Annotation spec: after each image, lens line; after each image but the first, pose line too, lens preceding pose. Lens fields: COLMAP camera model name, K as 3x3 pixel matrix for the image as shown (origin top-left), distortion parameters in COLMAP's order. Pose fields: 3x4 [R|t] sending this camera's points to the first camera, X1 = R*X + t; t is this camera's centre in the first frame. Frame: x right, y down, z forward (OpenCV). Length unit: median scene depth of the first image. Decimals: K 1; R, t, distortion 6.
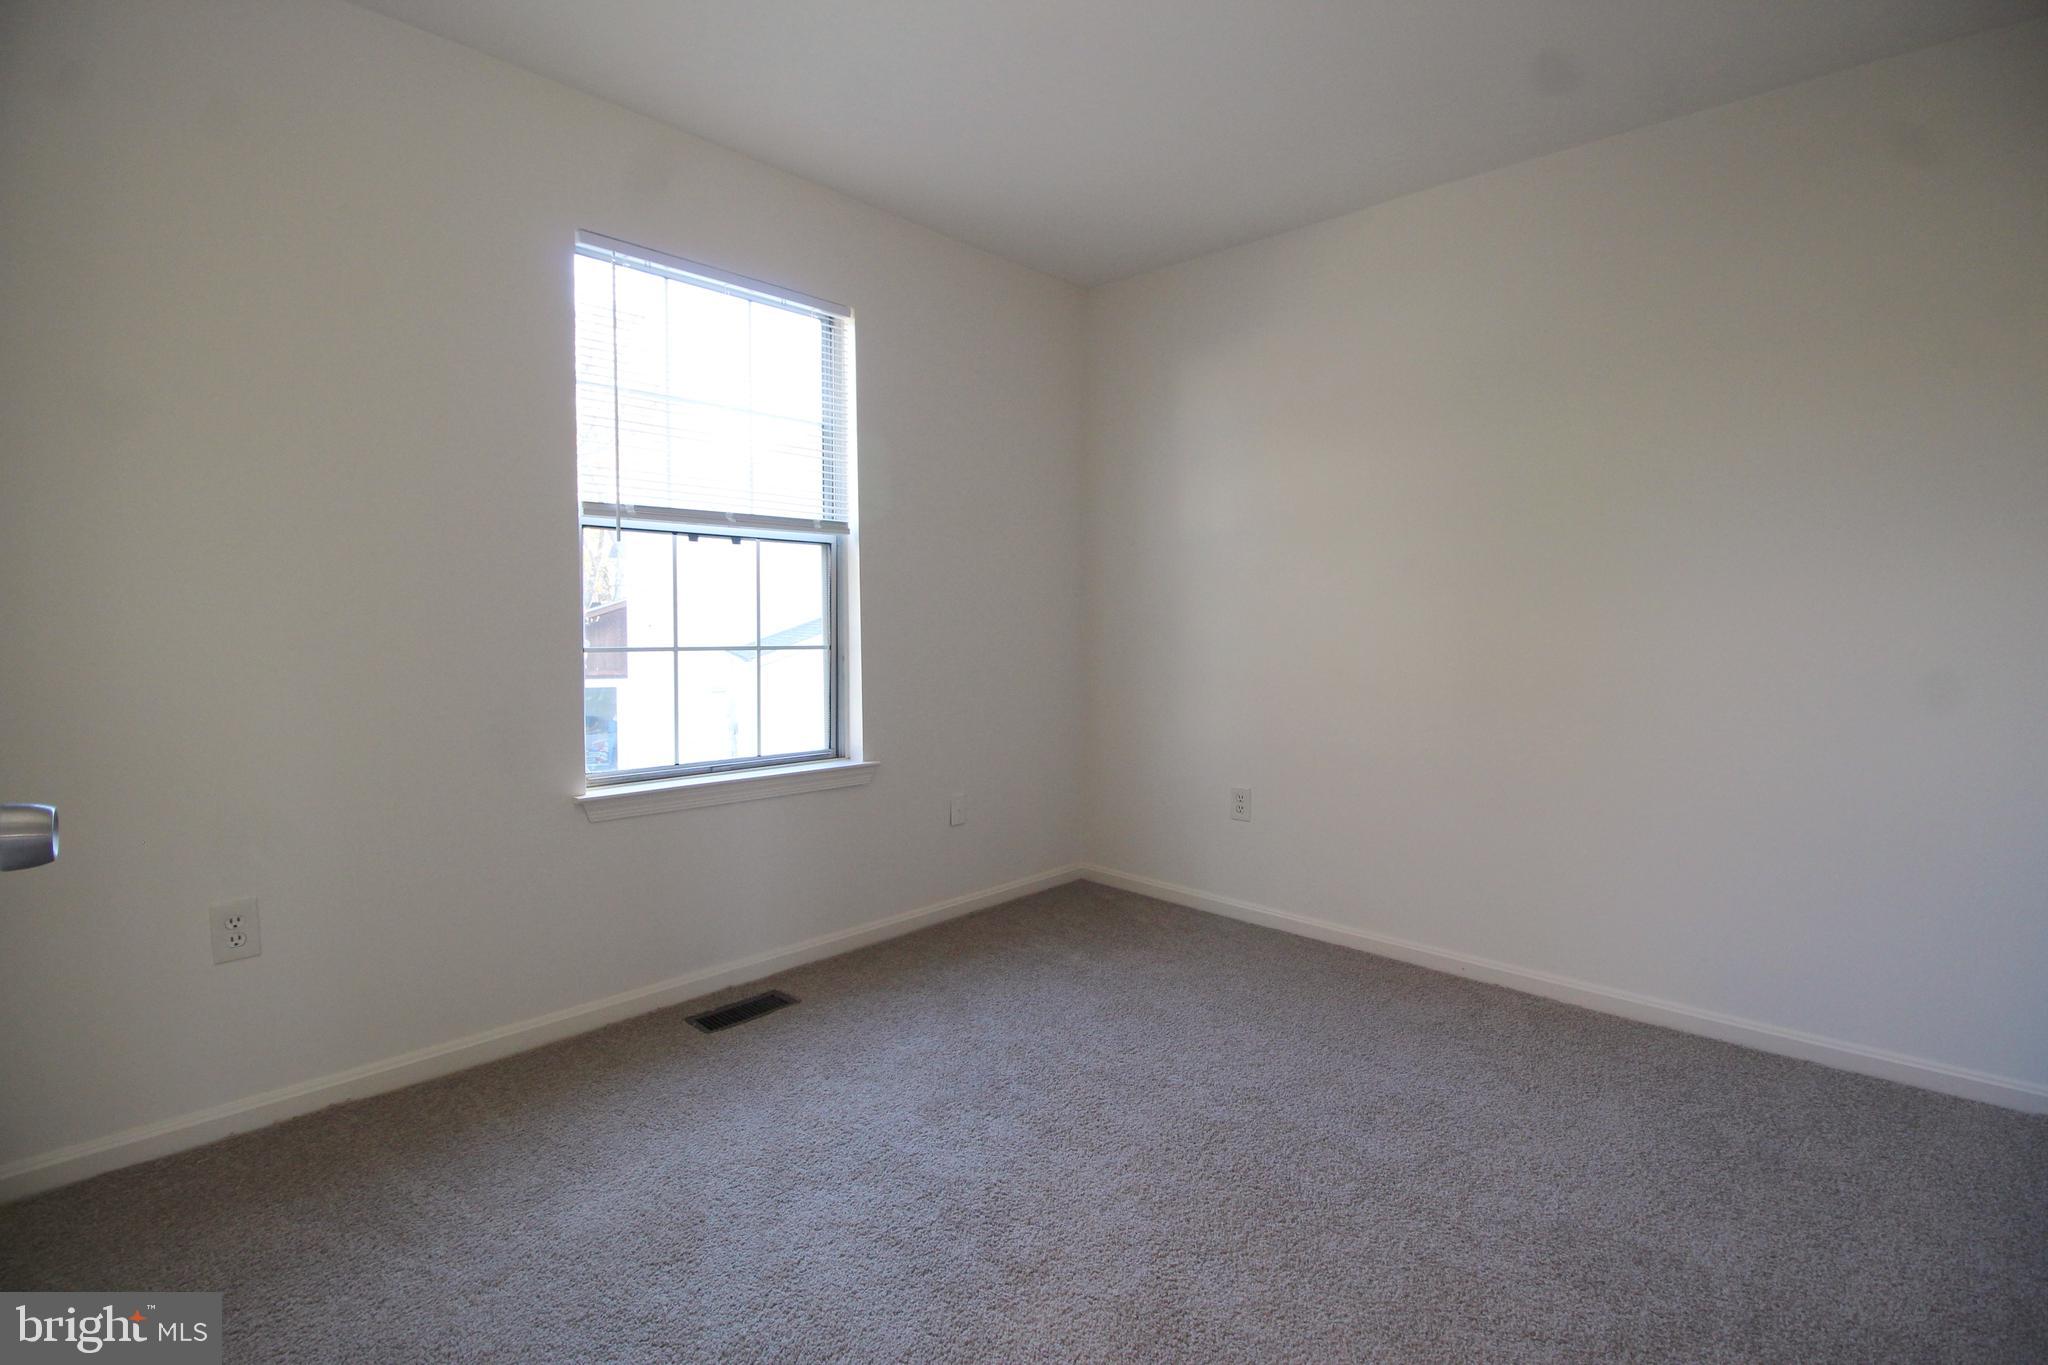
lens RADIAL K [[941.7, 0, 1015.8], [0, 941.7, 662.3], [0, 0, 1]] dist [-0.001966, -0.011092]
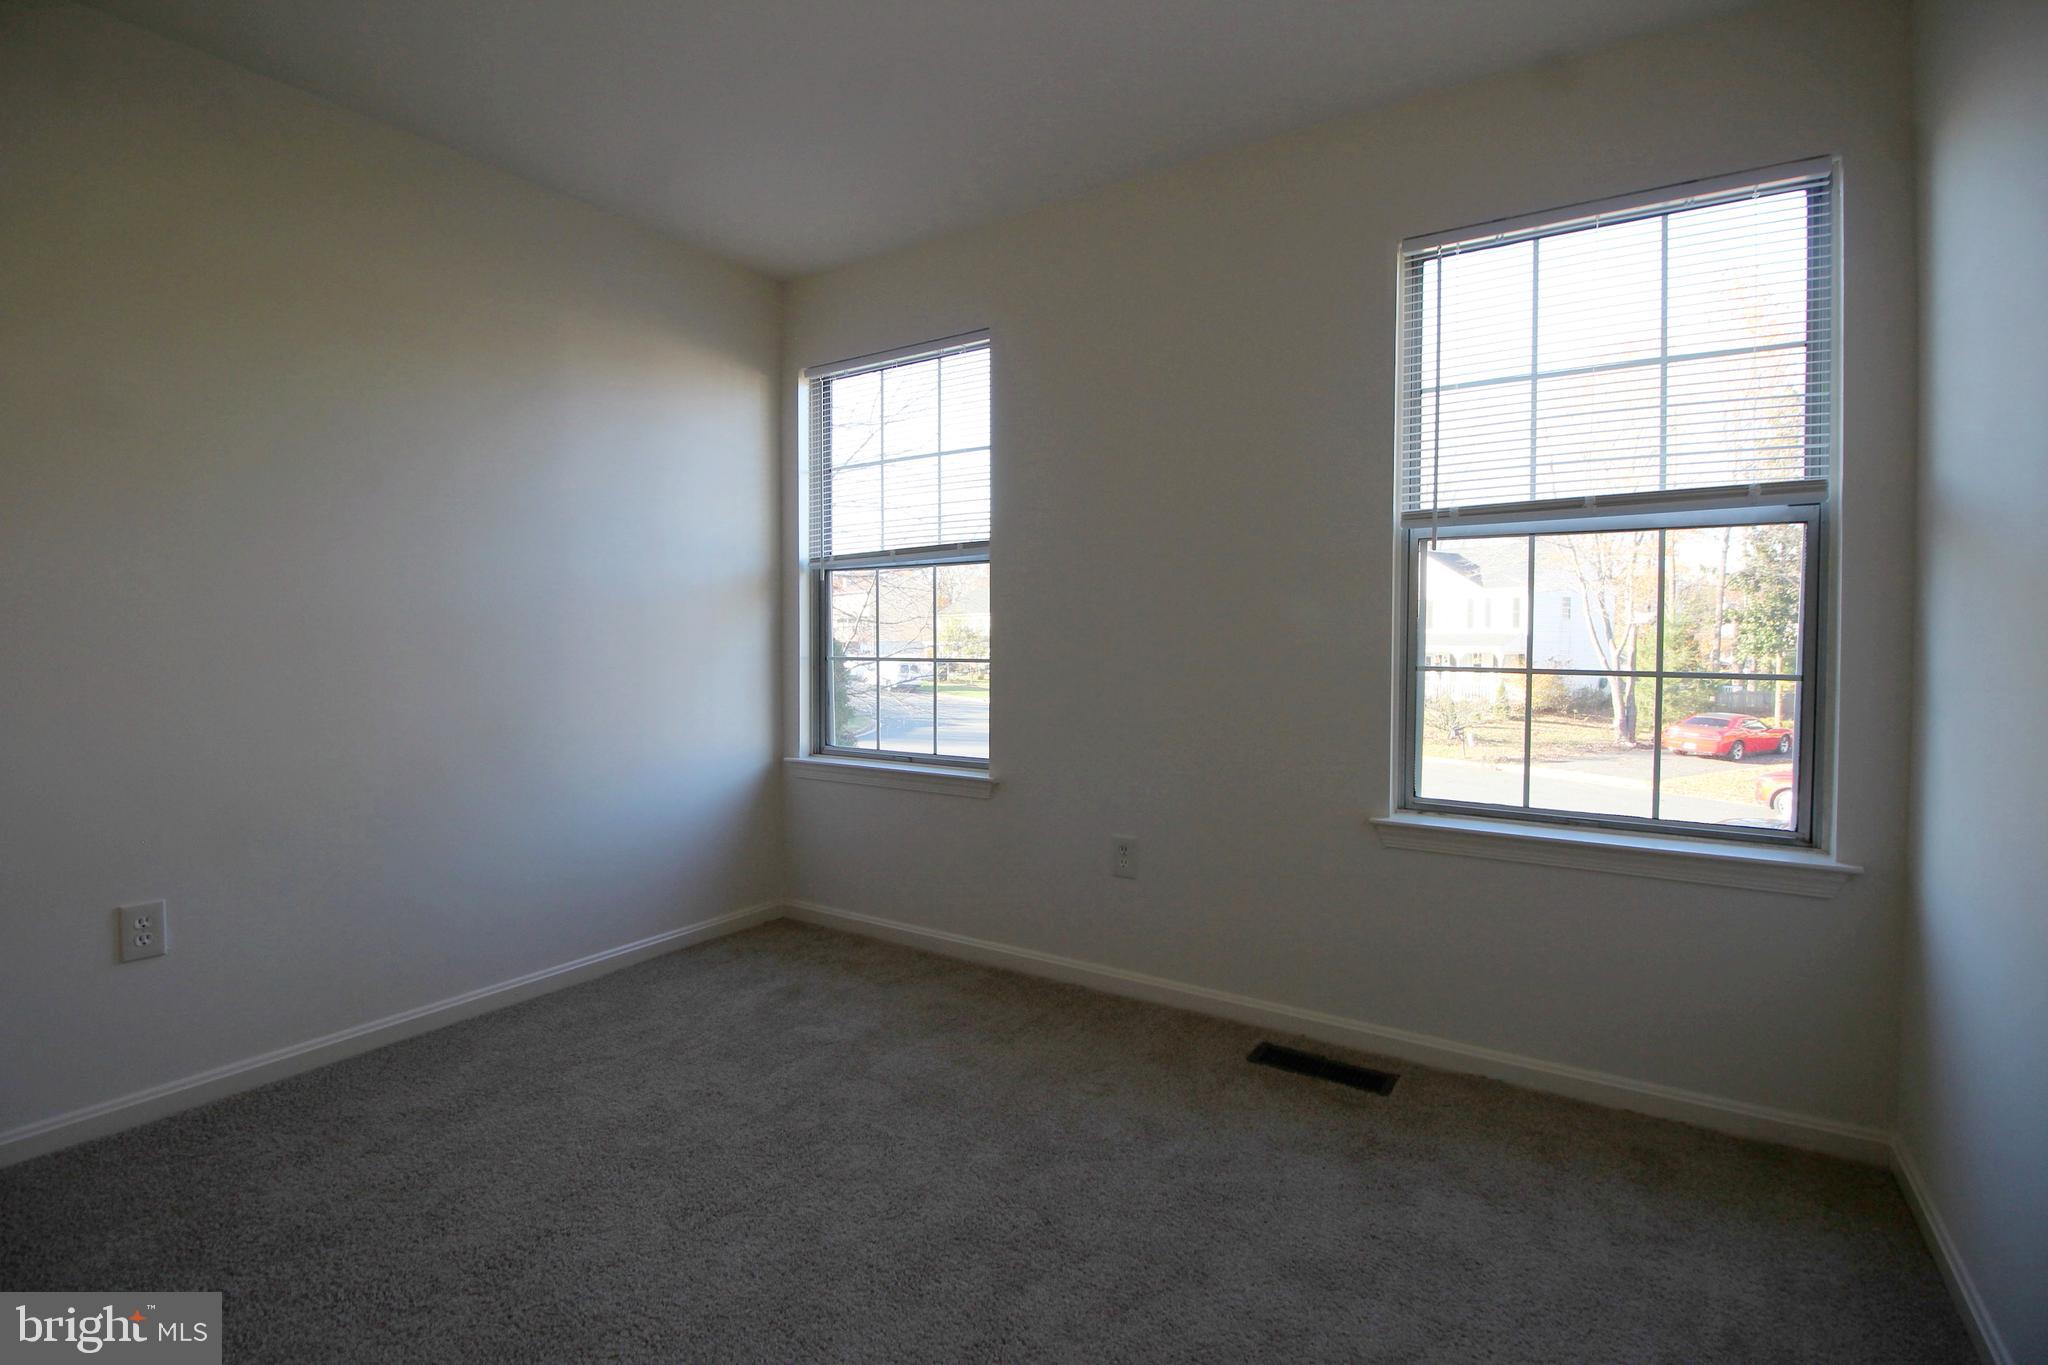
lens RADIAL K [[941.7, 0, 1015.8], [0, 941.7, 662.3], [0, 0, 1]] dist [-0.001966, -0.011092]
pose [[0.199621, 0.027819, -0.979478, 0.406018], [-0.044668, 0.998816, 0.019265, -0.018537], [0.978855, 0.039906, 0.200627, 0.404089]]
